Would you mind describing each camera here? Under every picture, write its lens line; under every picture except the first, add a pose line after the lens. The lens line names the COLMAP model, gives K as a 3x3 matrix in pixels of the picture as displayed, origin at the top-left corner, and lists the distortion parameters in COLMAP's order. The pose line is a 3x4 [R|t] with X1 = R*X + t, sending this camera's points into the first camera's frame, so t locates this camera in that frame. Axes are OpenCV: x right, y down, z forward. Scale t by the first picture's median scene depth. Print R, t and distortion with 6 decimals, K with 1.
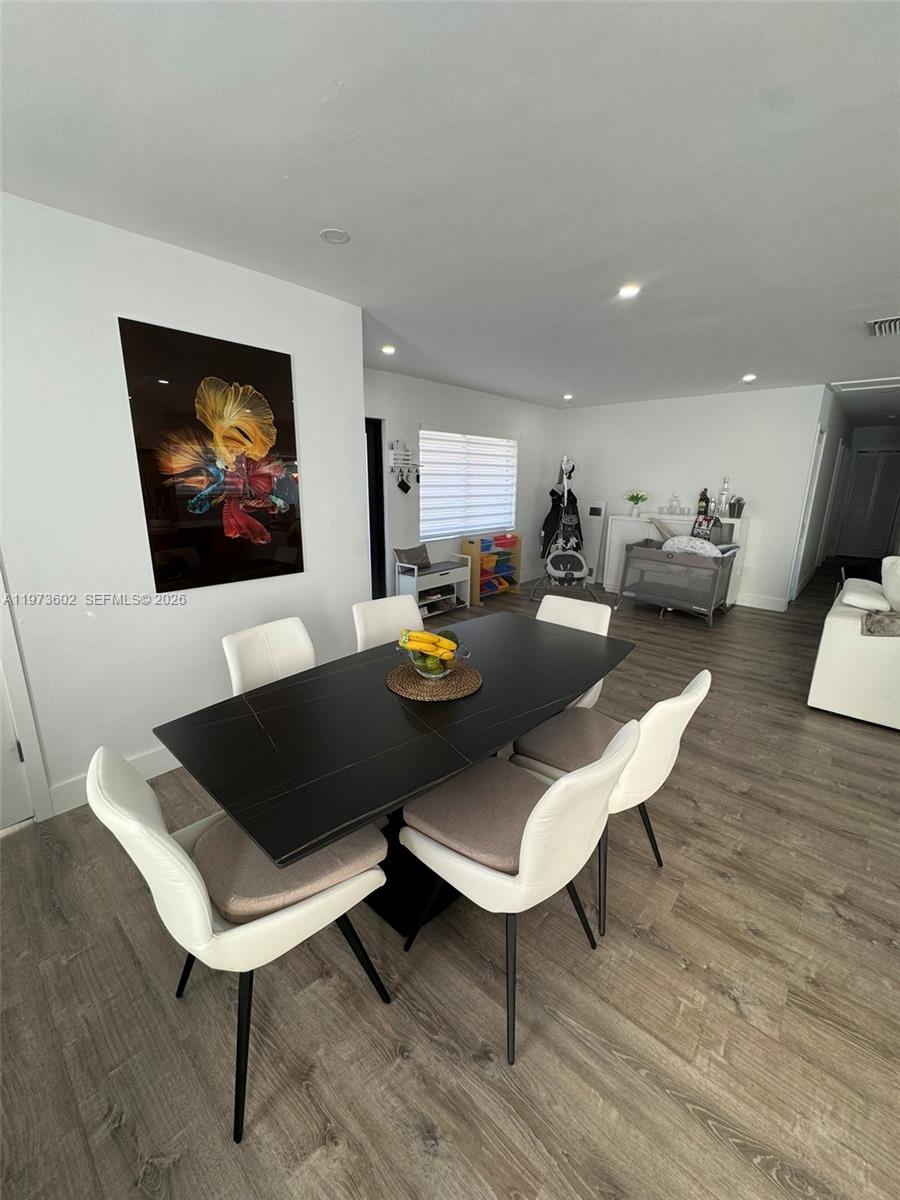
lens RADIAL K [[477.8, 0, 448.6], [0, 477.8, 601.3], [0, 0, 1]] dist [-0.003499, 0.000469]
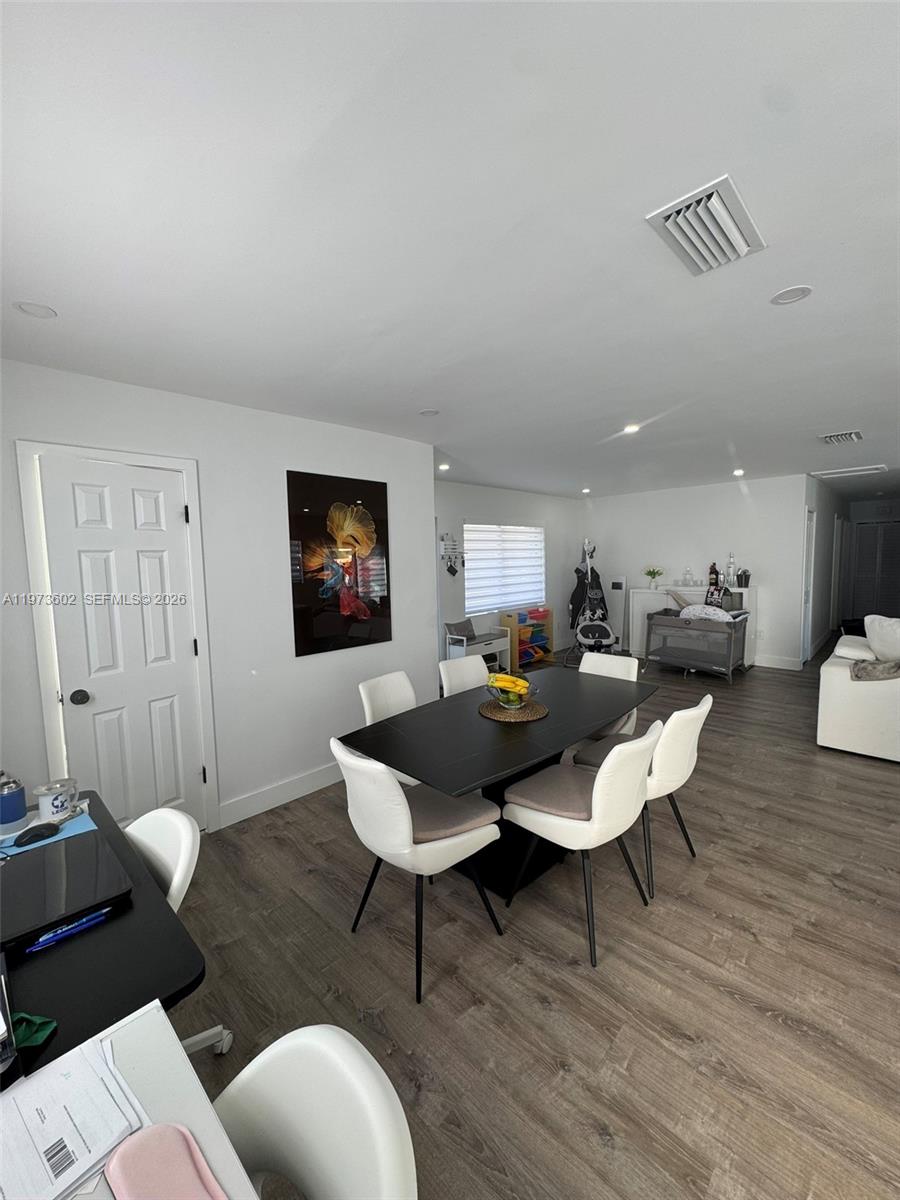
lens RADIAL K [[477.8, 0, 449.4], [0, 477.8, 604.1], [0, 0, 1]] dist [-0.003499, 0.000469]
pose [[0.998667, -0.030983, -0.041278, -0.053402], [0.024196, 0.987488, -0.155827, 0.025624], [0.045589, 0.154620, 0.986922, -0.154074]]
